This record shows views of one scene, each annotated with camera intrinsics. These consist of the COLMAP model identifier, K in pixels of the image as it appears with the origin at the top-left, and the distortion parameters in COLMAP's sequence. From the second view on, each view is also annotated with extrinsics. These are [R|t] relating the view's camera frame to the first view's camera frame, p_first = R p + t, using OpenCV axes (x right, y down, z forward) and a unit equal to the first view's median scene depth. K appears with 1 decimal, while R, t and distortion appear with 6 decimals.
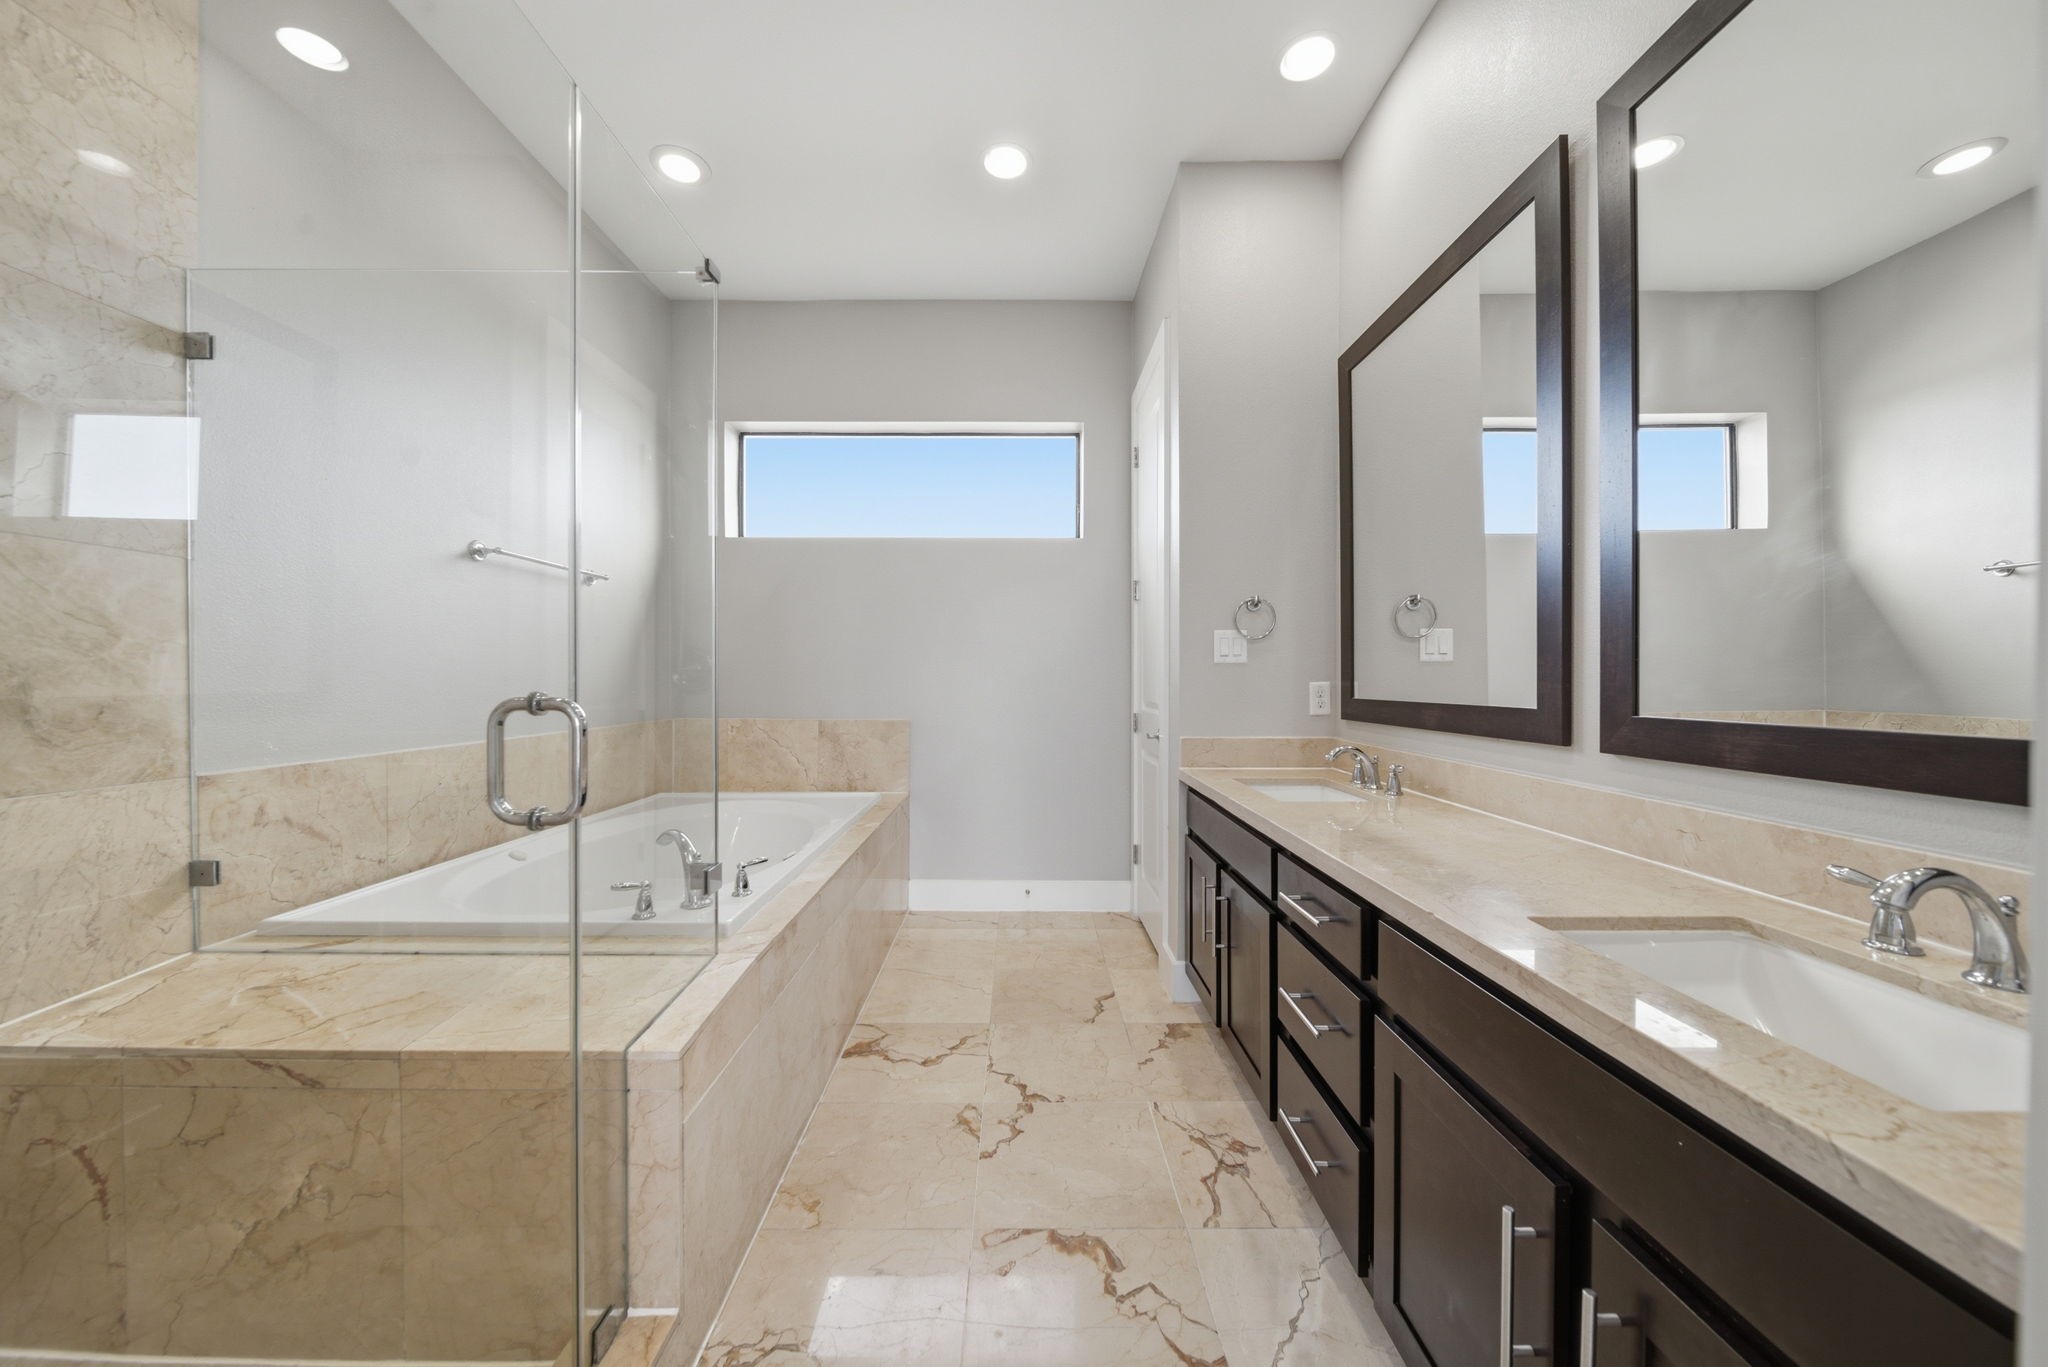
lens RADIAL K [[742.2, 0, 1024.4], [0, 742.2, 680.5], [0, 0, 1]] dist [0.001050, -0.000217]
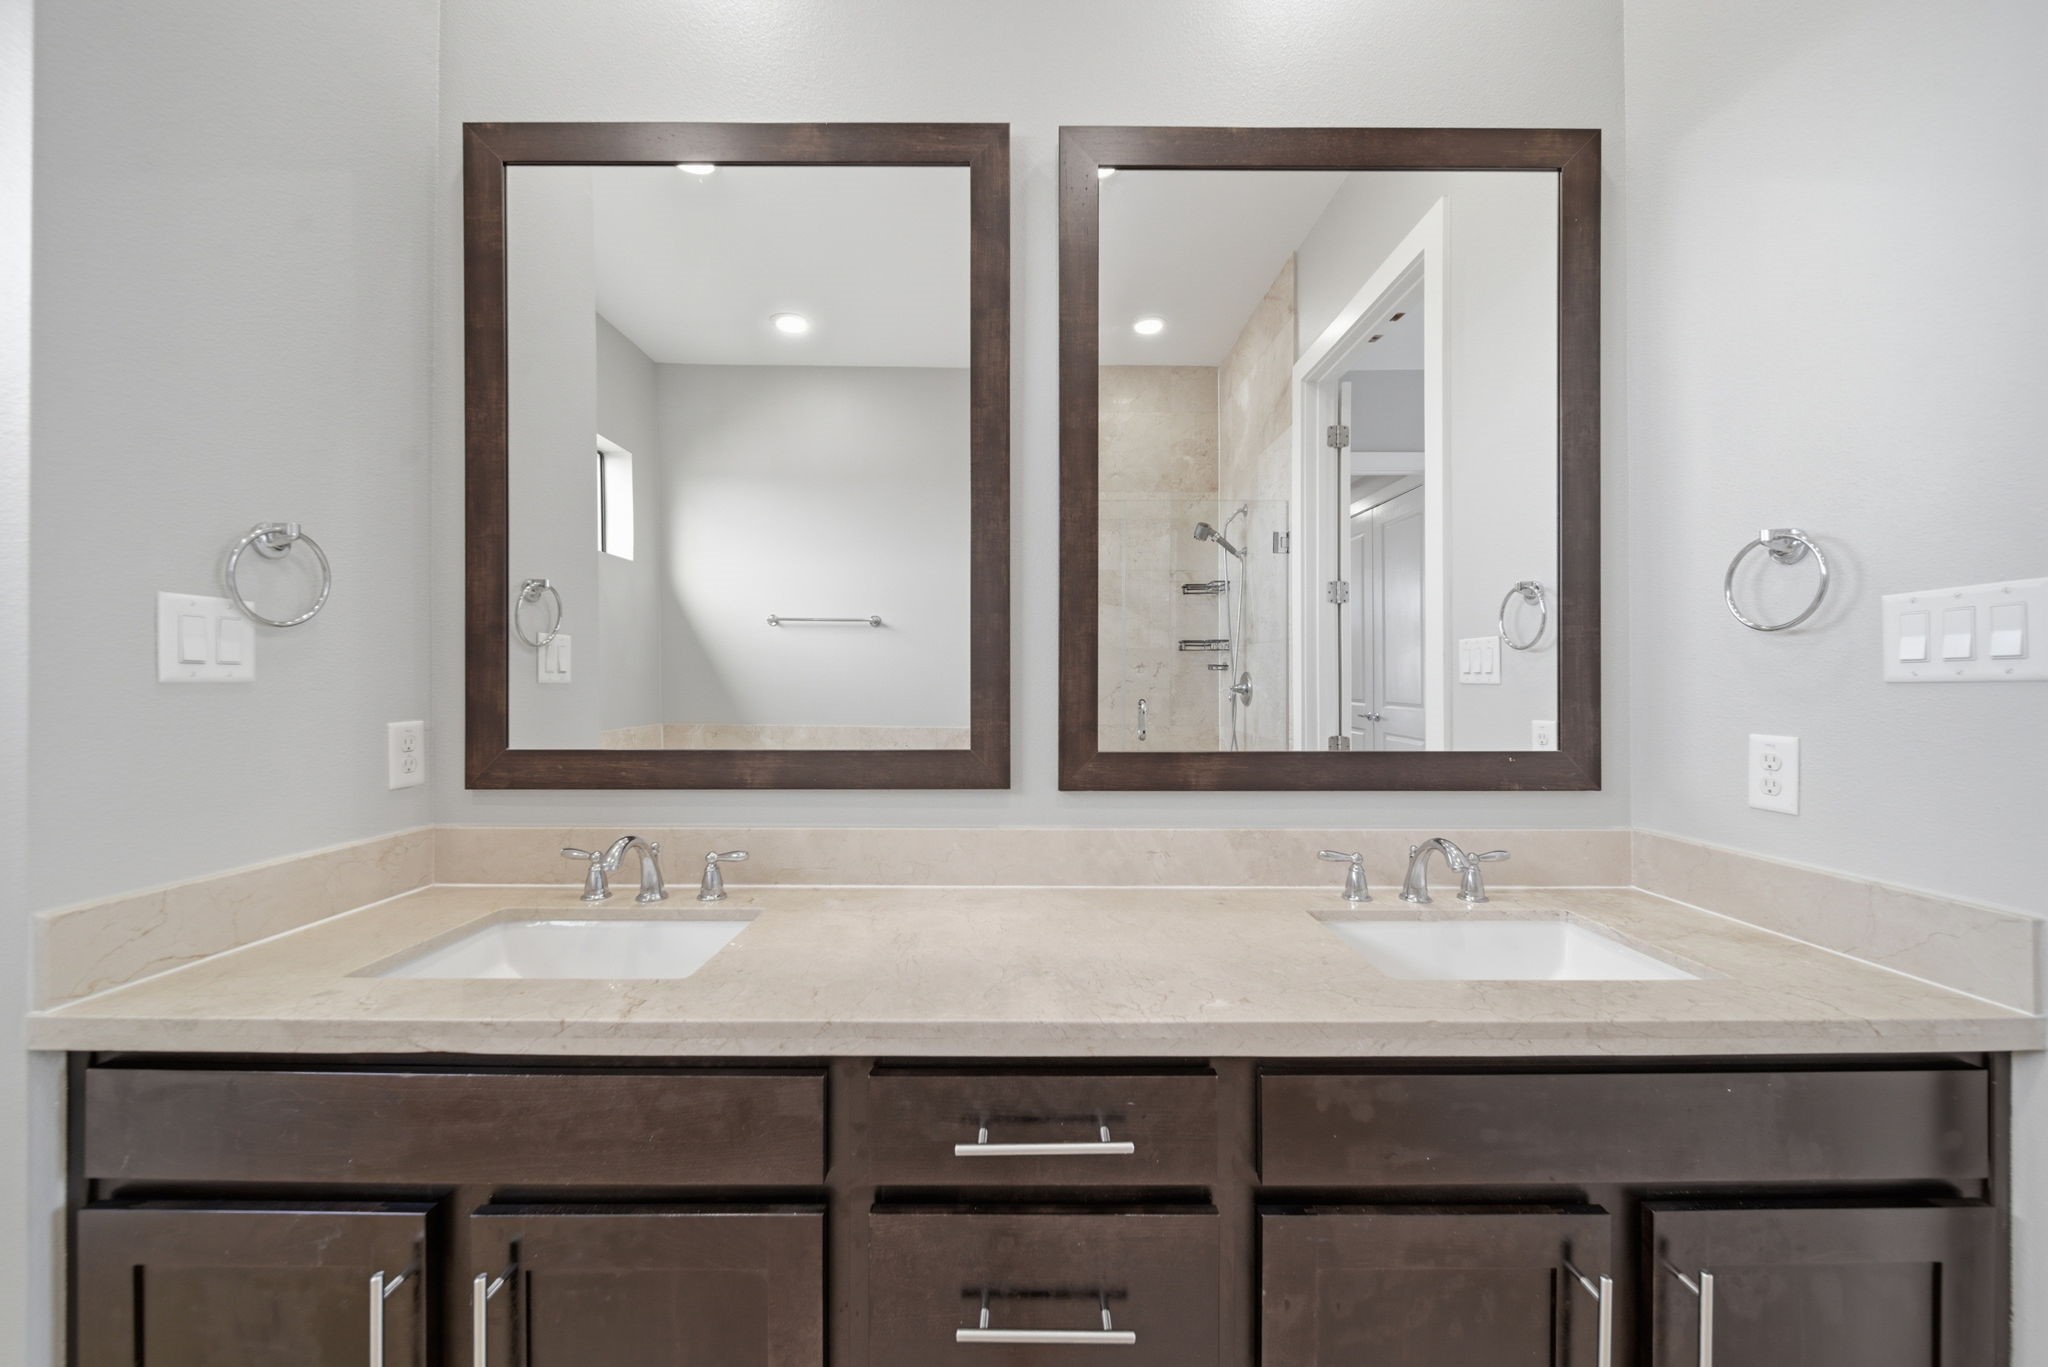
lens RADIAL K [[742.2, 0, 1024.4], [0, 742.2, 680.5], [0, 0, 1]] dist [0.001050, -0.000217]
pose [[0.003761, 0.014926, 0.999882, -0.114096], [0.000578, 0.999888, -0.014929, -0.018807], [-0.999993, 0.000635, 0.003752, 0.597581]]
